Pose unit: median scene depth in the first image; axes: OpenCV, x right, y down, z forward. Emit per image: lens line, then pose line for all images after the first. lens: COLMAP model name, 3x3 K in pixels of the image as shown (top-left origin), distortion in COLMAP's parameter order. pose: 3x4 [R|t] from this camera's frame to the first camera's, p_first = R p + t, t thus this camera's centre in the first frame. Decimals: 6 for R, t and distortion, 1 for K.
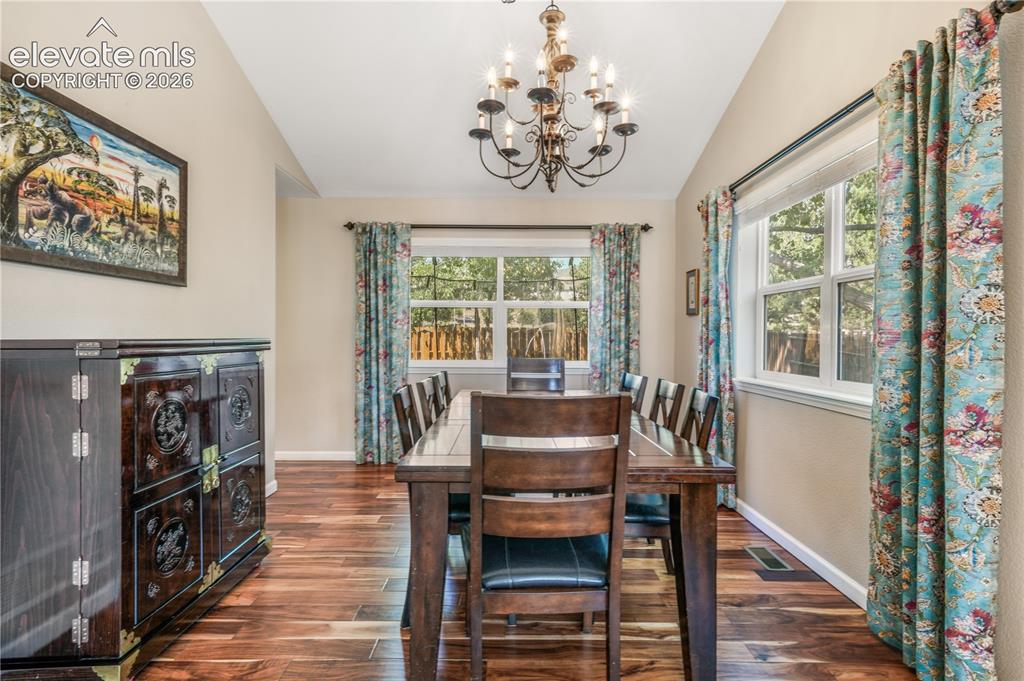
lens RADIAL K [[499.0, 0, 510.9], [0, 499.0, 341.5], [0, 0, 1]] dist [0.000199, 0.000104]
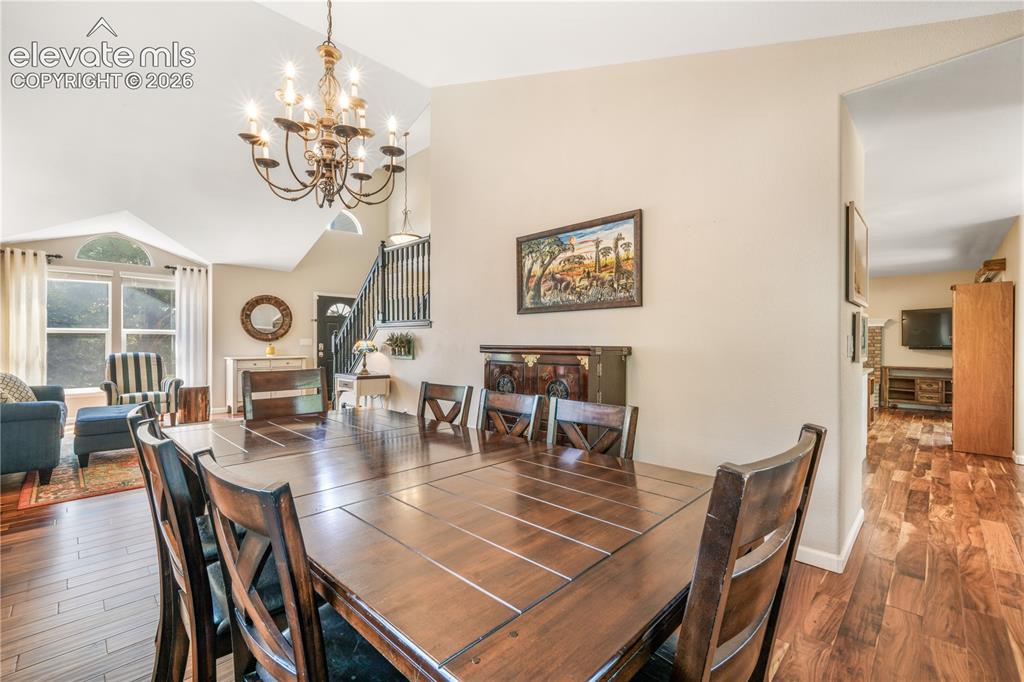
lens RADIAL K [[440.2, 0, 510.4], [0, 440.2, 342.8], [0, 0, 1]] dist [0.001723, 0.000214]
pose [[-0.696535, -0.001793, -0.717521, 0.481134], [-0.007889, 0.999956, 0.005159, -0.020969], [0.717479, 0.009254, -0.696518, 1.870666]]
